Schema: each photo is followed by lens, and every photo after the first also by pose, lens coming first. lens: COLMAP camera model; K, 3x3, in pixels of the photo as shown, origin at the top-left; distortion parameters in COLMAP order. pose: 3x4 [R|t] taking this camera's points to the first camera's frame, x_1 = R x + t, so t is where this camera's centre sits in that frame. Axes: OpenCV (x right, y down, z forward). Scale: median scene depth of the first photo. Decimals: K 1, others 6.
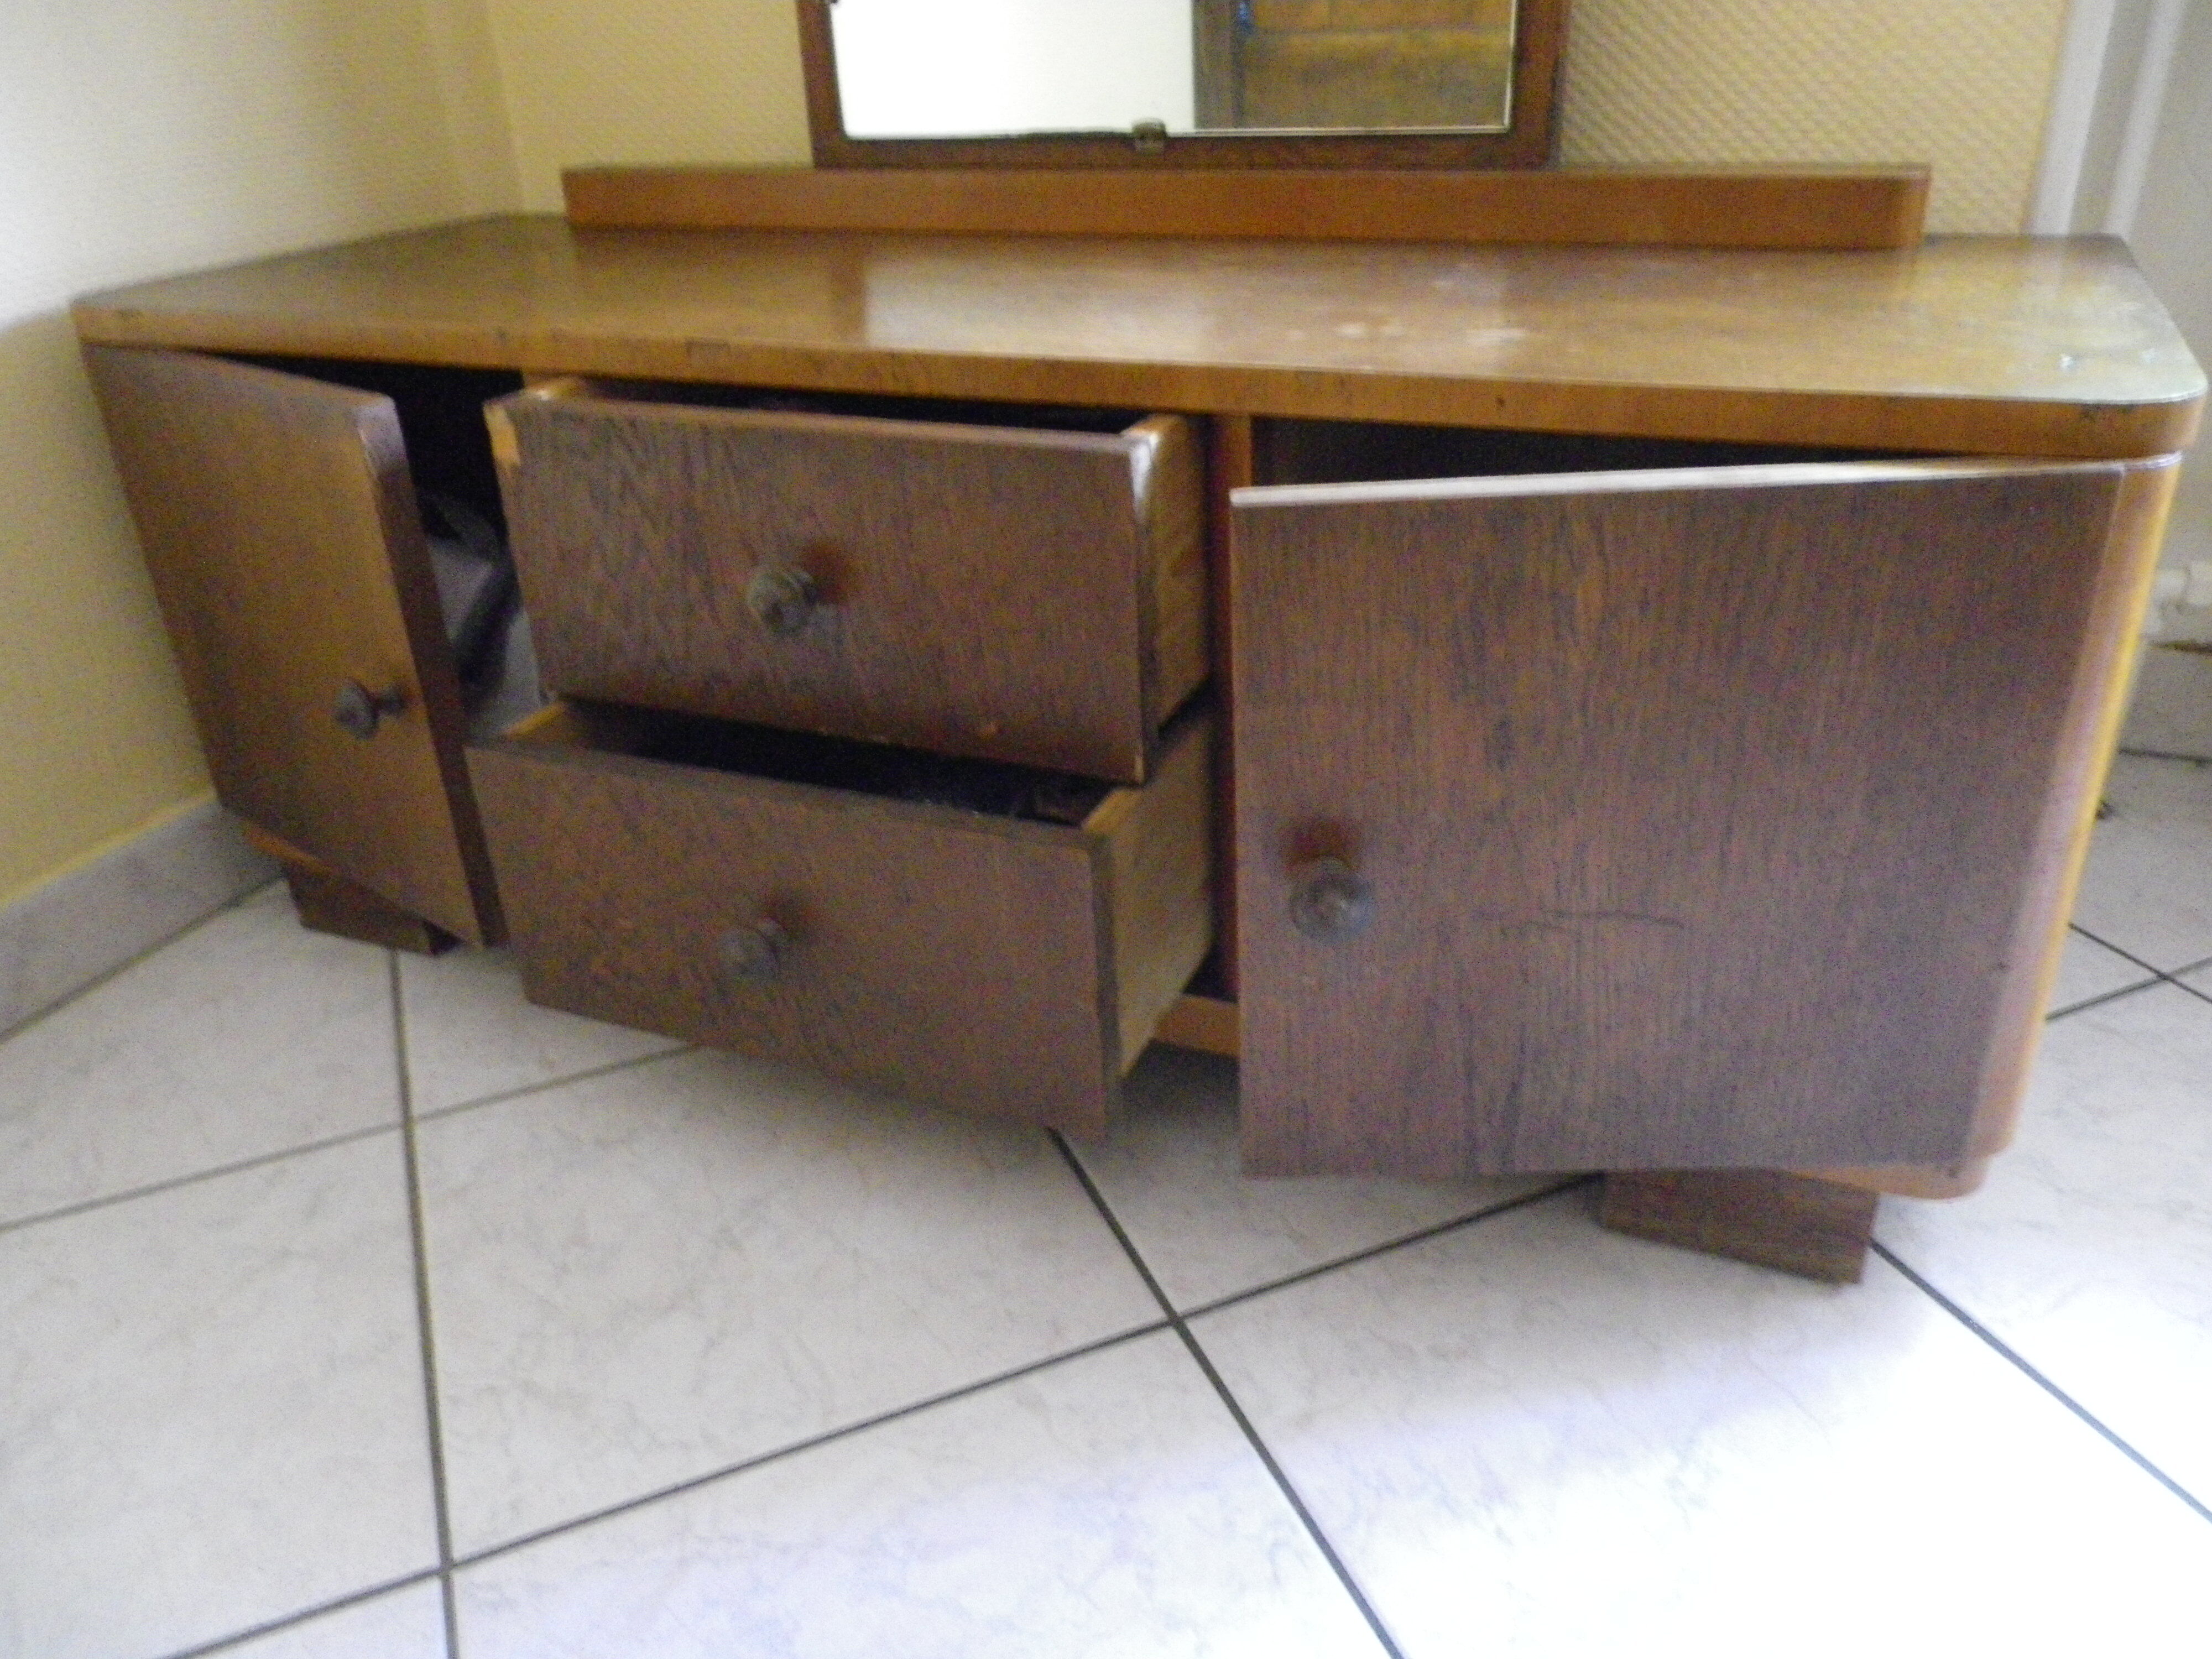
lens RADIAL K [[1661.5, 0, 1106.0], [0, 1661.5, 829.5], [0, 0, 1]] dist [-0.000652, -0.002822]
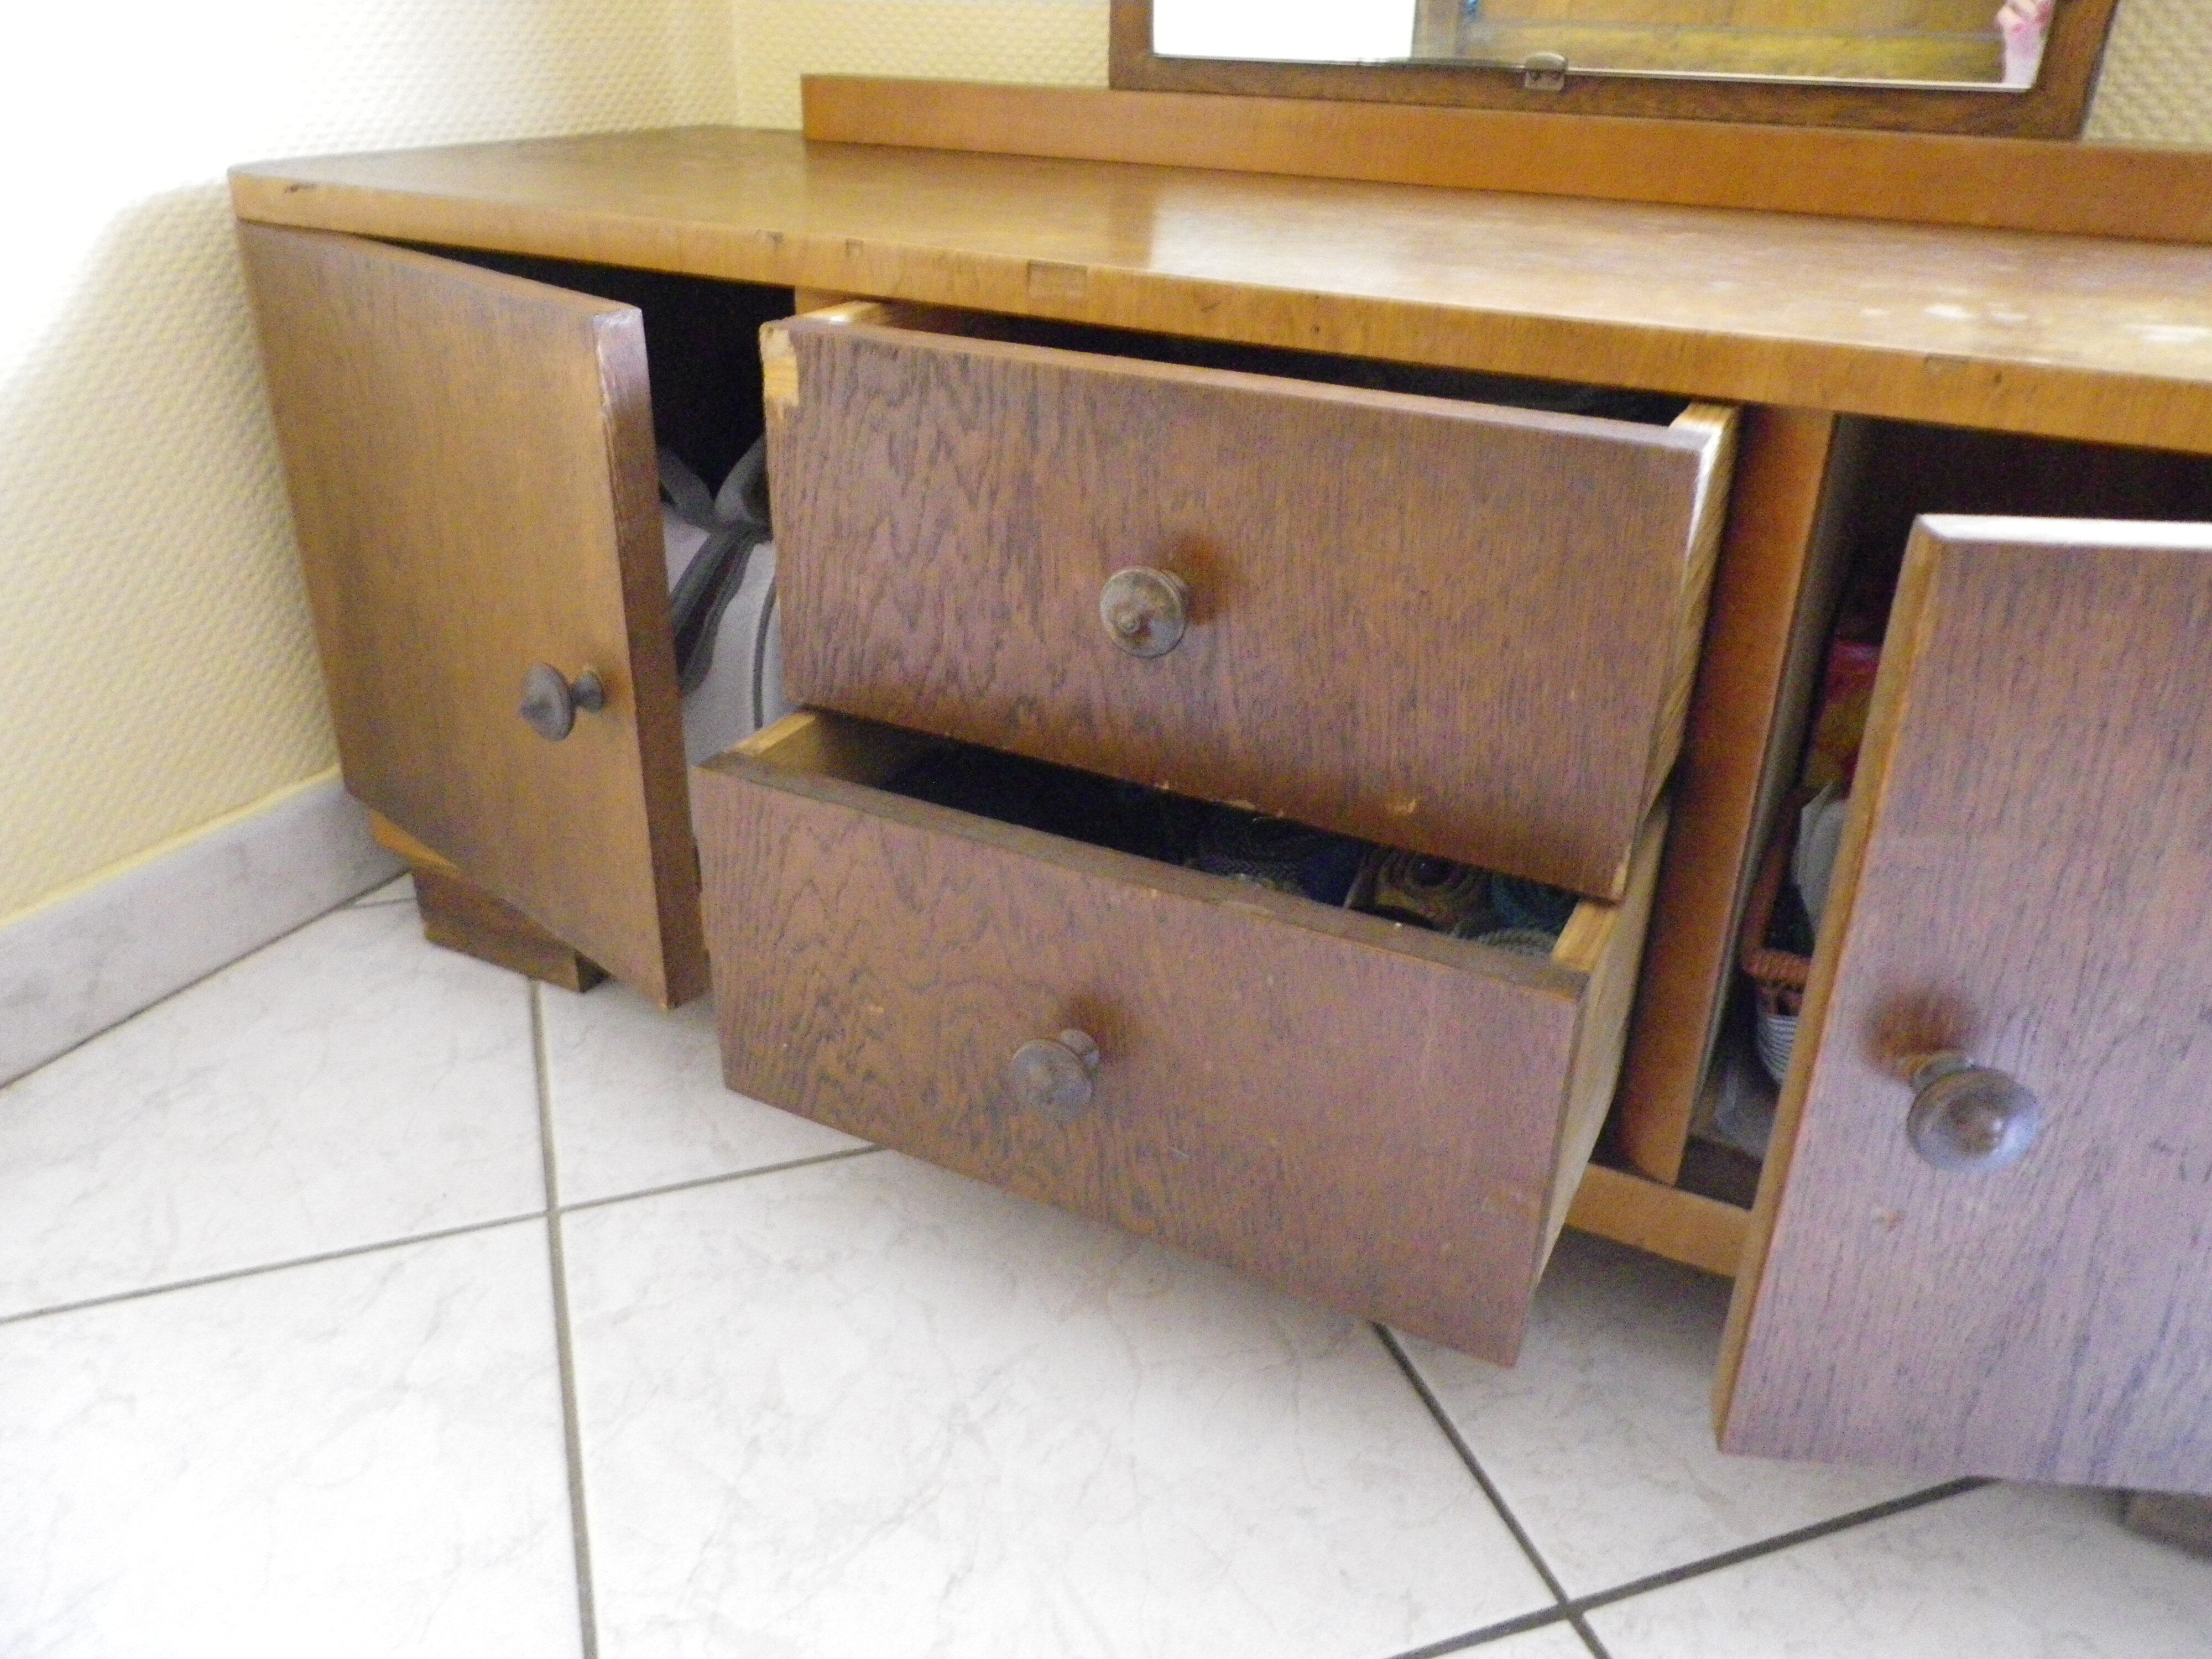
lens RADIAL K [[1661.5, 0, 1106.0], [0, 1661.5, 829.5], [0, 0, 1]] dist [-0.000652, -0.002822]
pose [[0.995823, 0.086614, -0.028904, -0.168256], [-0.086744, 0.996225, -0.003283, -0.033858], [0.028511, 0.005776, 0.999577, 0.232456]]
